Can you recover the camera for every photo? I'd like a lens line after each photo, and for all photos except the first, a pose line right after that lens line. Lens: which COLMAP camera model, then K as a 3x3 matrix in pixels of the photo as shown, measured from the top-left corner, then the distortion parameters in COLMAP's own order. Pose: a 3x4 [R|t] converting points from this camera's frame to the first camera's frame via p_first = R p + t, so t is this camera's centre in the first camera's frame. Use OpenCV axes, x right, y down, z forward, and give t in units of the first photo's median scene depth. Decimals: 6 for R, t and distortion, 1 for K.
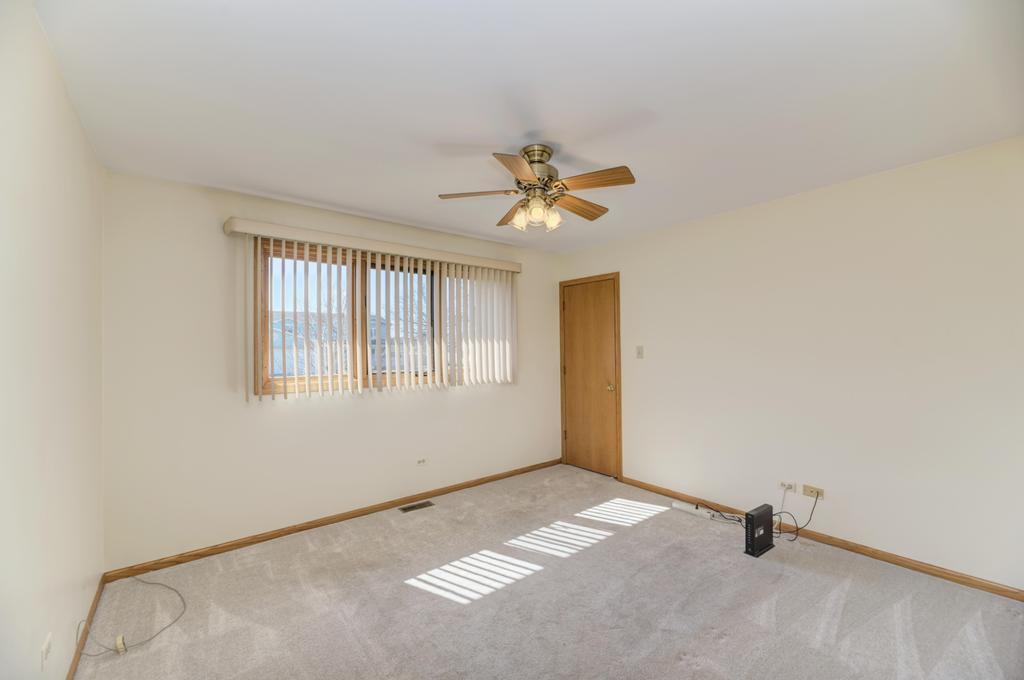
lens RADIAL K [[410.5, 0, 512.5], [0, 410.5, 344.0], [0, 0, 1]] dist [0.001058, -0.000315]
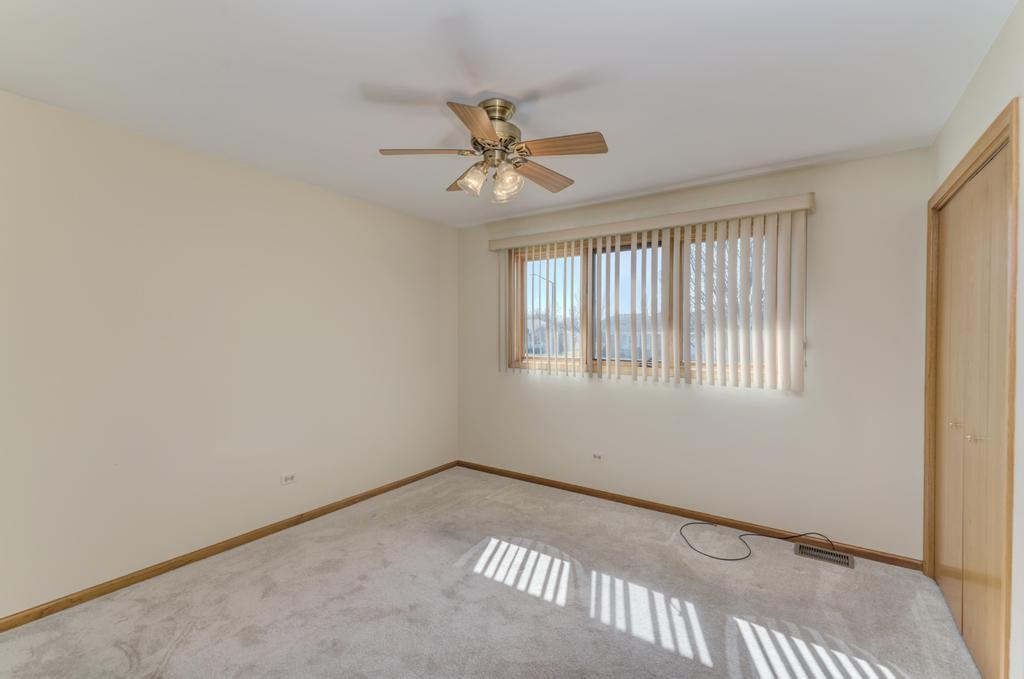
lens RADIAL K [[438.6, 0, 510.2], [0, 438.6, 344.2], [0, 0, 1]] dist [-0.000727, 0.000026]
pose [[0.277182, 0.031739, -0.960293, 0.627846], [0.002392, 0.999428, 0.033723, -0.001116], [0.960814, -0.011645, 0.276948, 0.496844]]
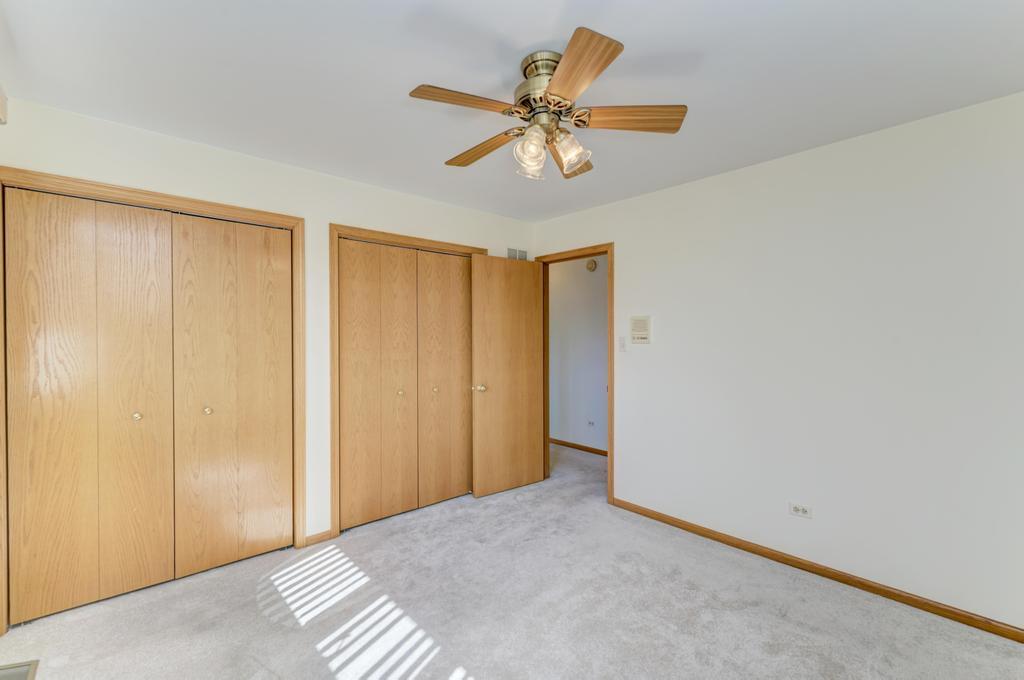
lens RADIAL K [[438.6, 0, 510.2], [0, 438.6, 344.7], [0, 0, 1]] dist [-0.000727, 0.000026]
pose [[-0.043287, 0.005378, 0.999048, -0.467531], [-0.012920, 0.999899, -0.005942, 0.020066], [-0.998979, -0.013165, -0.043213, 0.710025]]
